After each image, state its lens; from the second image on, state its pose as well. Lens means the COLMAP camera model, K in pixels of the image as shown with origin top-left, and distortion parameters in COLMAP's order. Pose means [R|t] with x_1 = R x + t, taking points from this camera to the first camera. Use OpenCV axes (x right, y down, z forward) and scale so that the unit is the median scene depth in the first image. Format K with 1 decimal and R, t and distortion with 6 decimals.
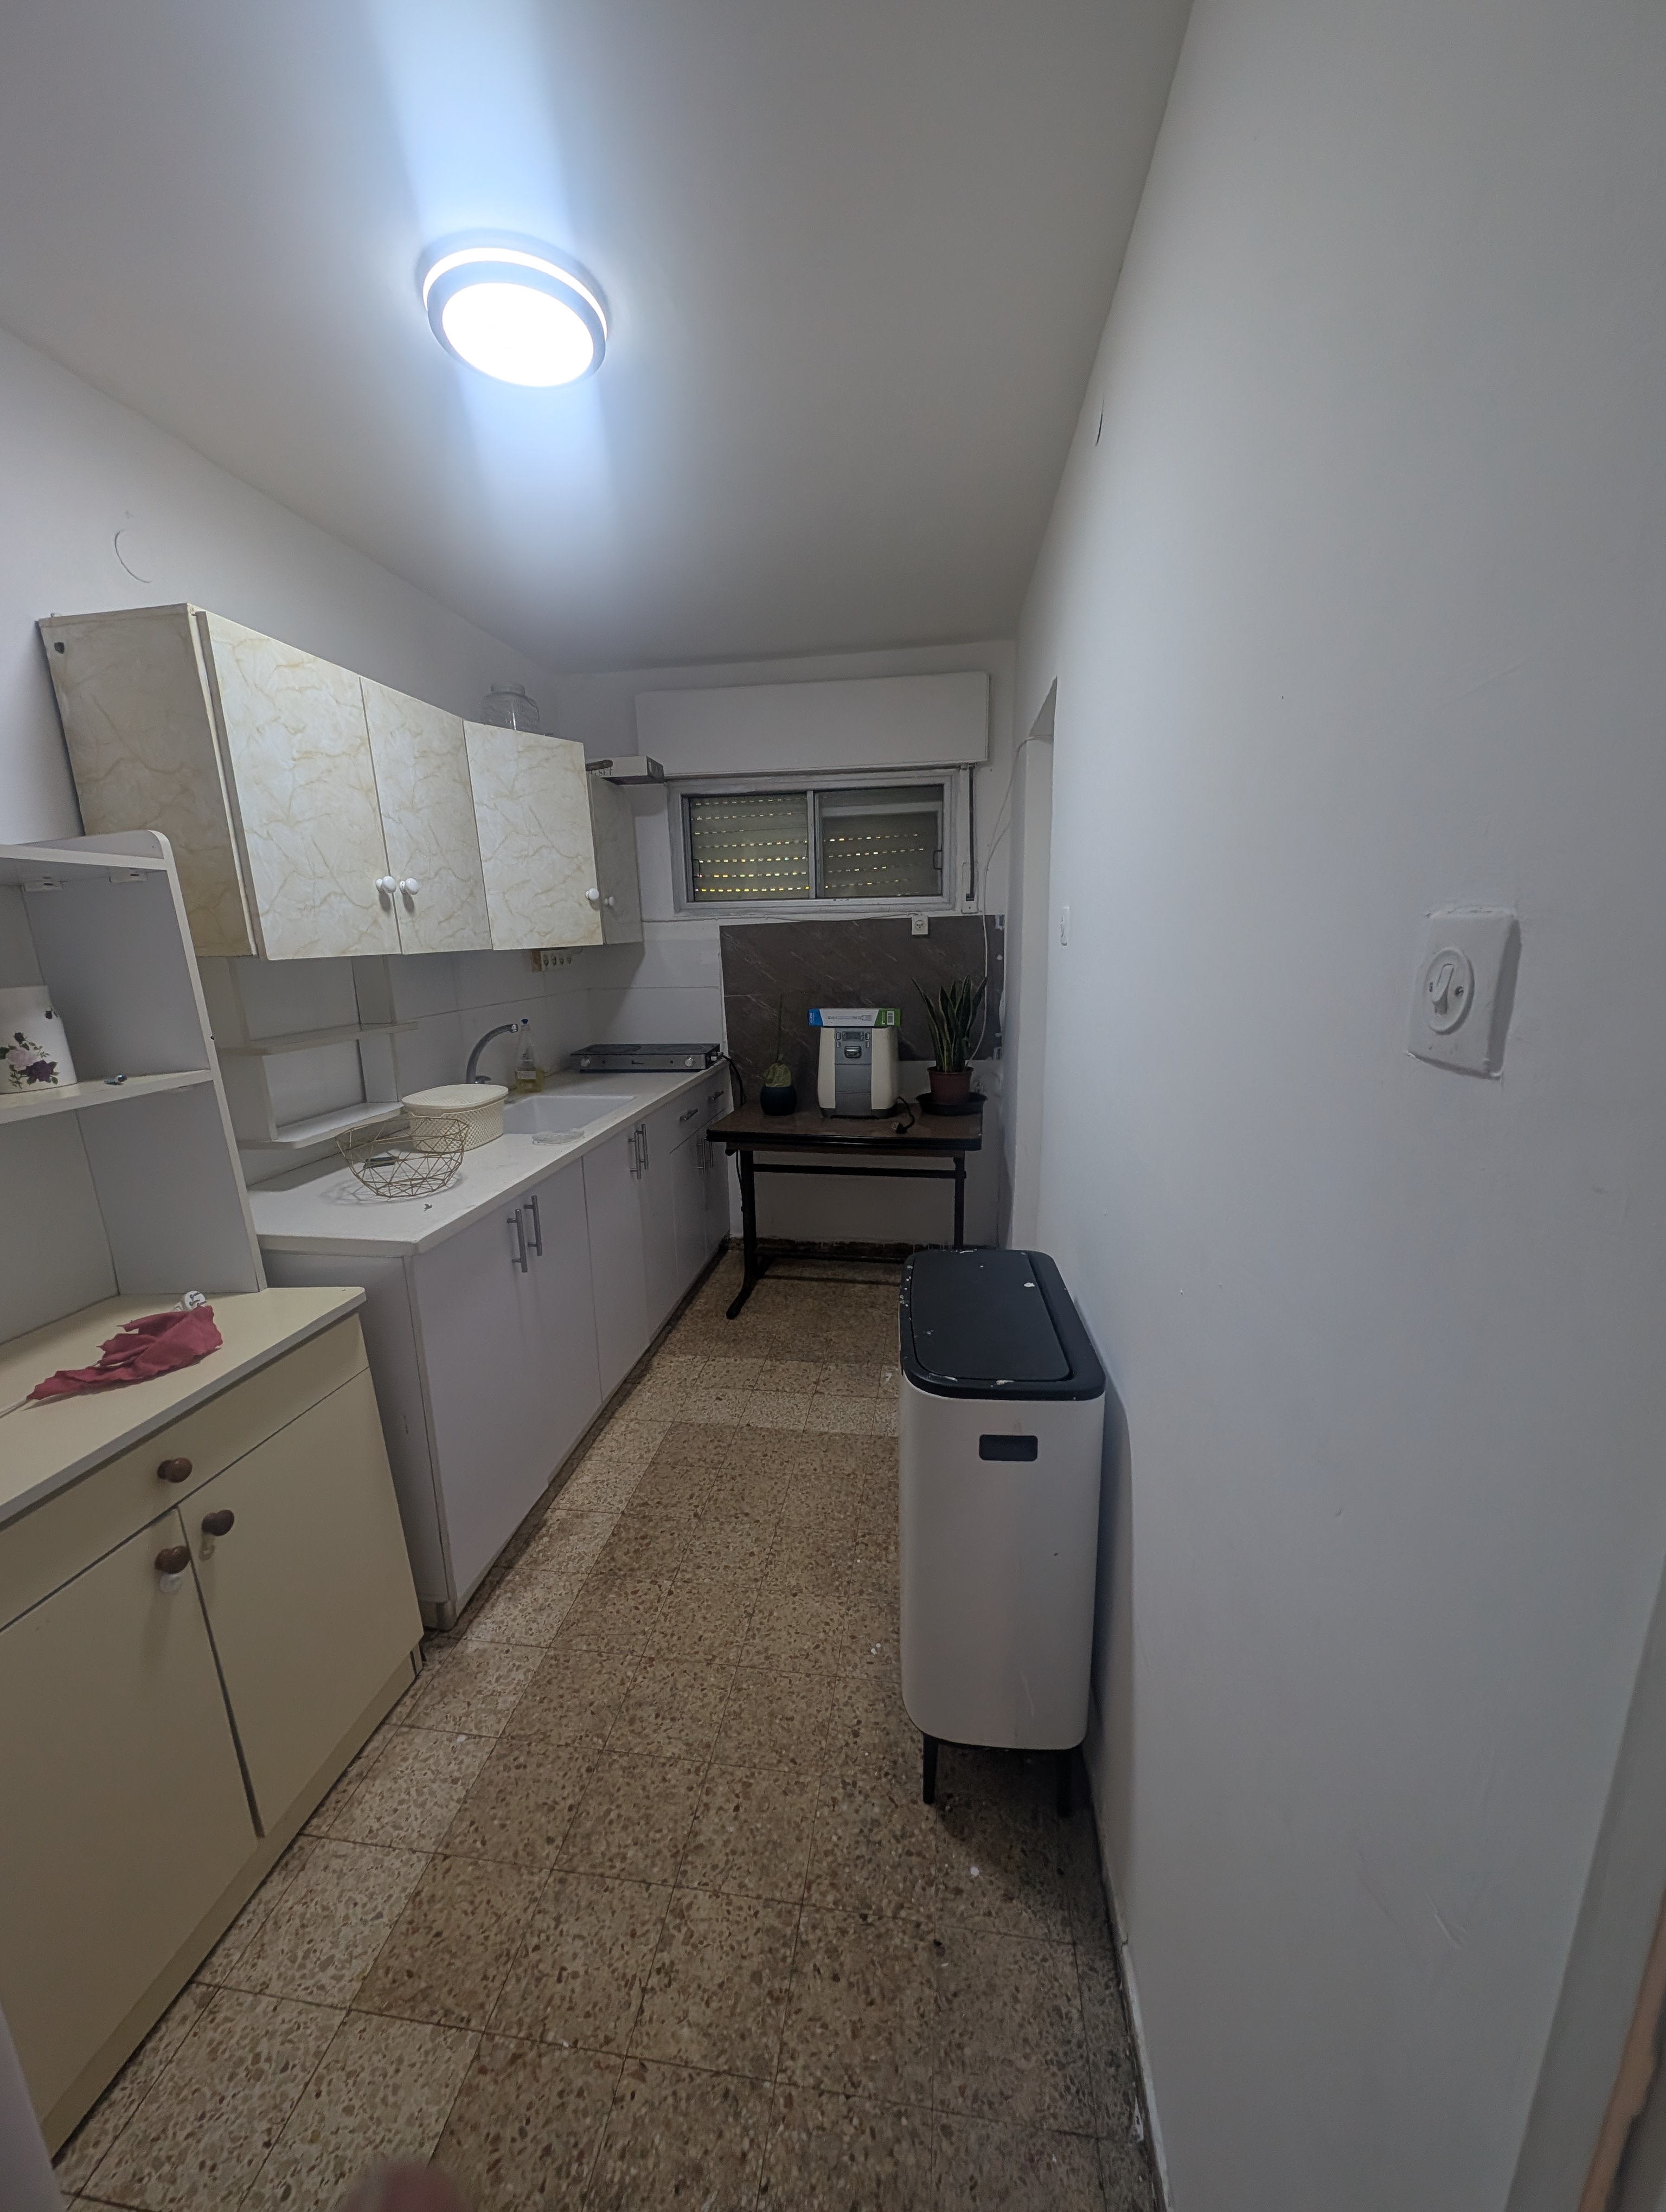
lens RADIAL K [[834.0, 0, 833.0], [0, 834.0, 1106.0], [0, 0, 1]] dist [0.002515, -0.002216]
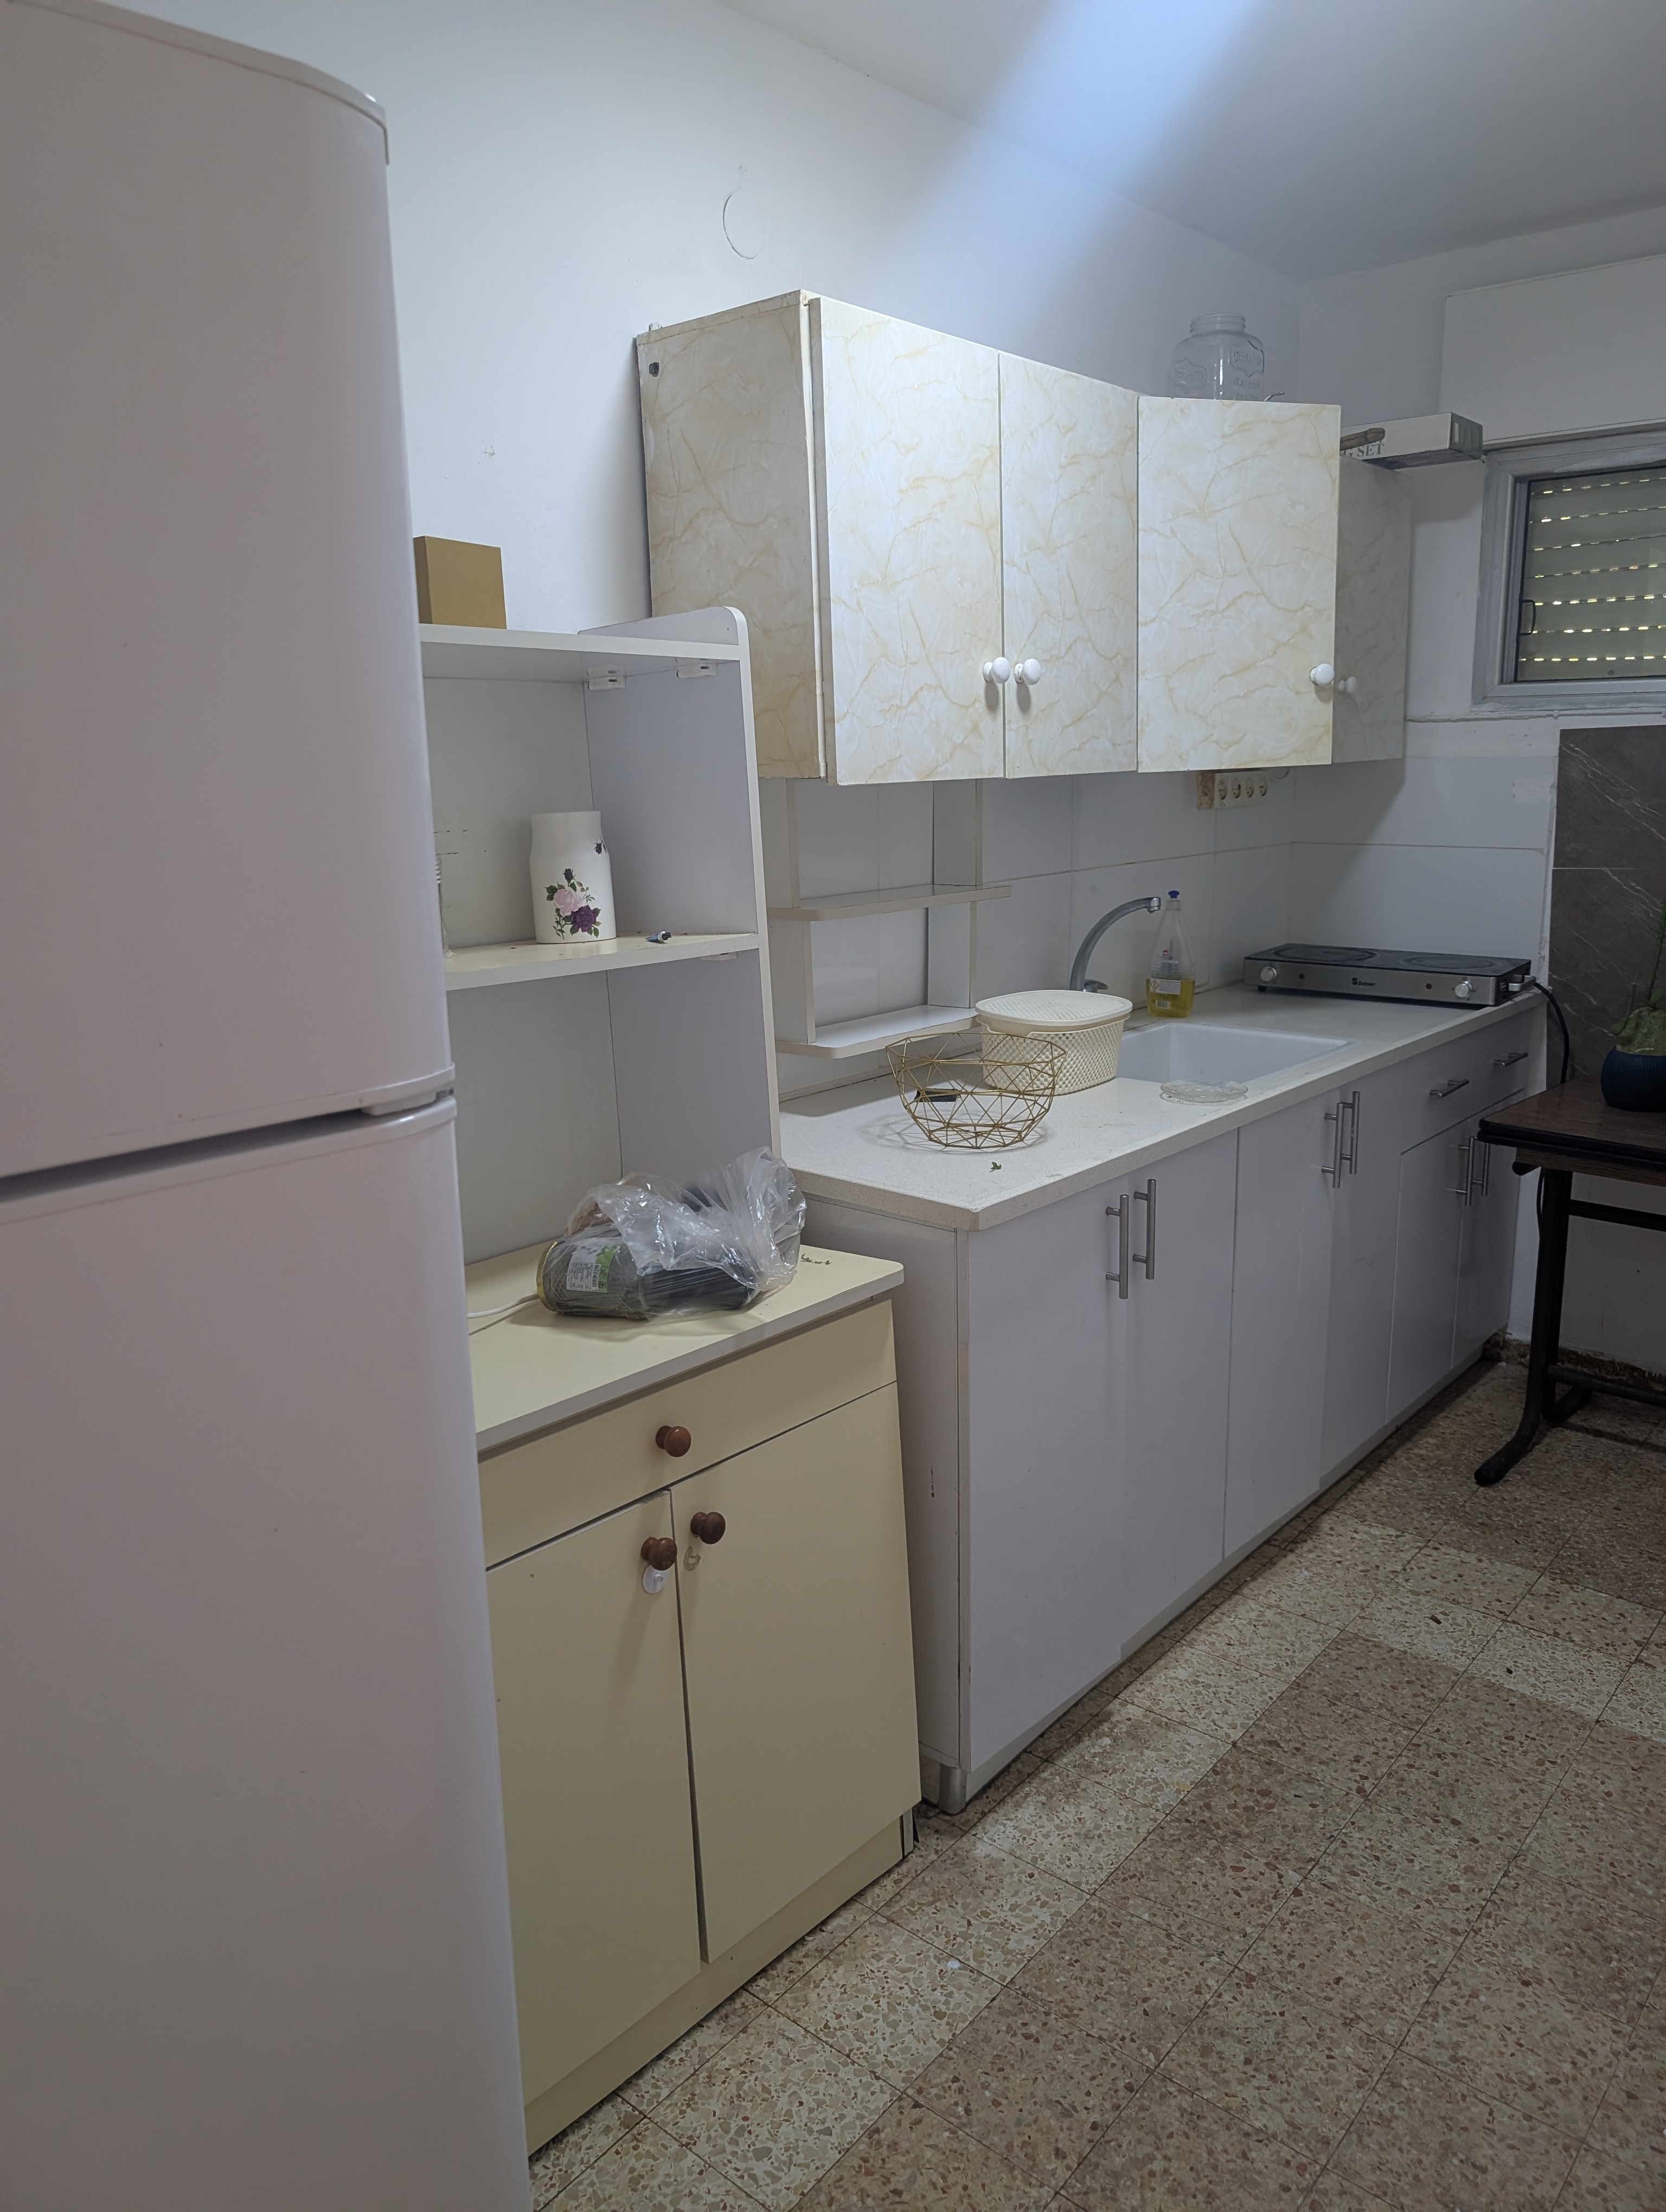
lens RADIAL K [[1608.3, 0, 833.0], [0, 1608.3, 1106.0], [0, 0, 1]] dist [0.037074, -0.056687]
pose [[0.846438, 0.119567, -0.518890, 0.051563], [-0.110251, 0.992700, 0.048900, 0.025522], [0.520949, 0.015817, 0.853441, -0.137304]]
